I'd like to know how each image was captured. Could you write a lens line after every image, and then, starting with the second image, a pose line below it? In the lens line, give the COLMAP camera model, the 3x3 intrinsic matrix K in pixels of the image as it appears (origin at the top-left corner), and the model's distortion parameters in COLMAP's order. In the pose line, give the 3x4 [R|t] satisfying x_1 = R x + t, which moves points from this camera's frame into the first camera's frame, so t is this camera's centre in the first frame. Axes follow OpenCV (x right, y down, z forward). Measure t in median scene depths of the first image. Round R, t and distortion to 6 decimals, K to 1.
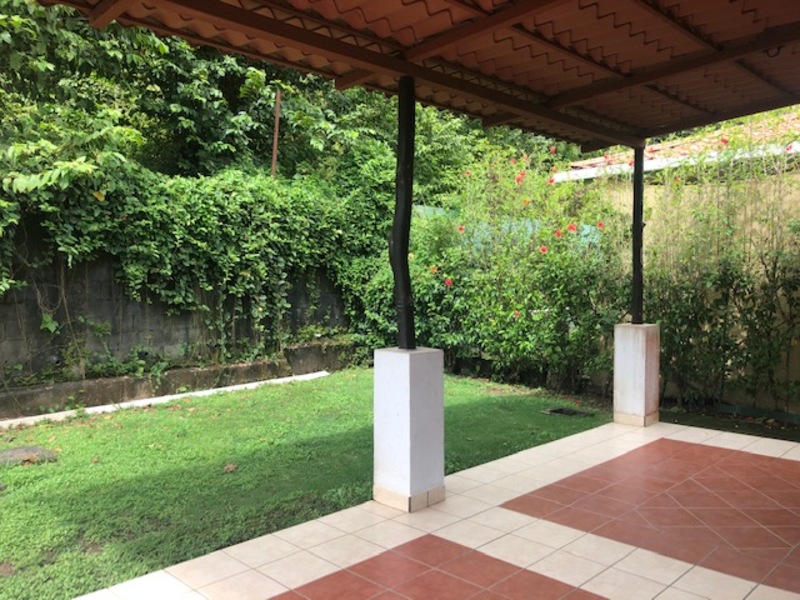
lens RADIAL K [[664.5, 0, 400.1], [0, 664.5, 299.2], [0, 0, 1]] dist [0.019023, -0.019360]
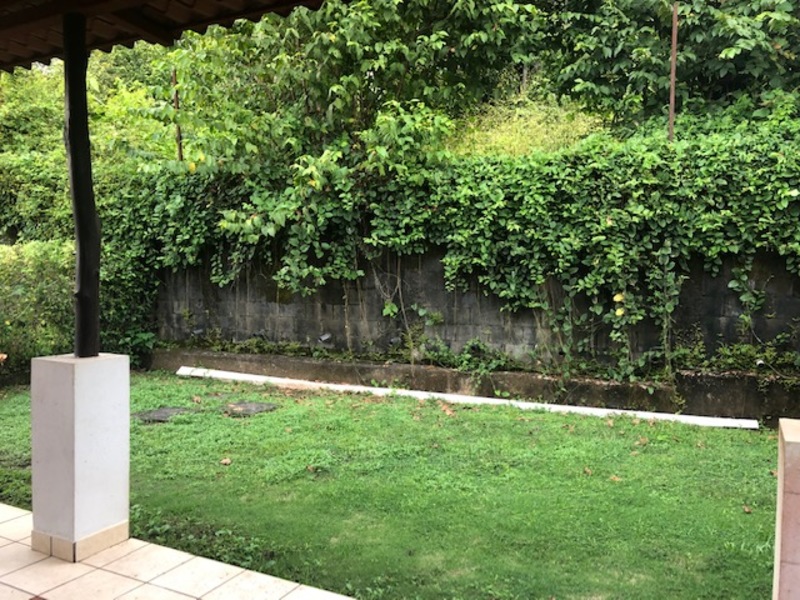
lens RADIAL K [[664.5, 0, 400.0], [0, 664.5, 300.6], [0, 0, 1]] dist [0.019023, -0.019360]
pose [[0.257255, 0.050995, -0.964997, 0.485754], [-0.038078, 0.998366, 0.042607, -0.022048], [0.965593, 0.025784, 0.258777, 0.632089]]
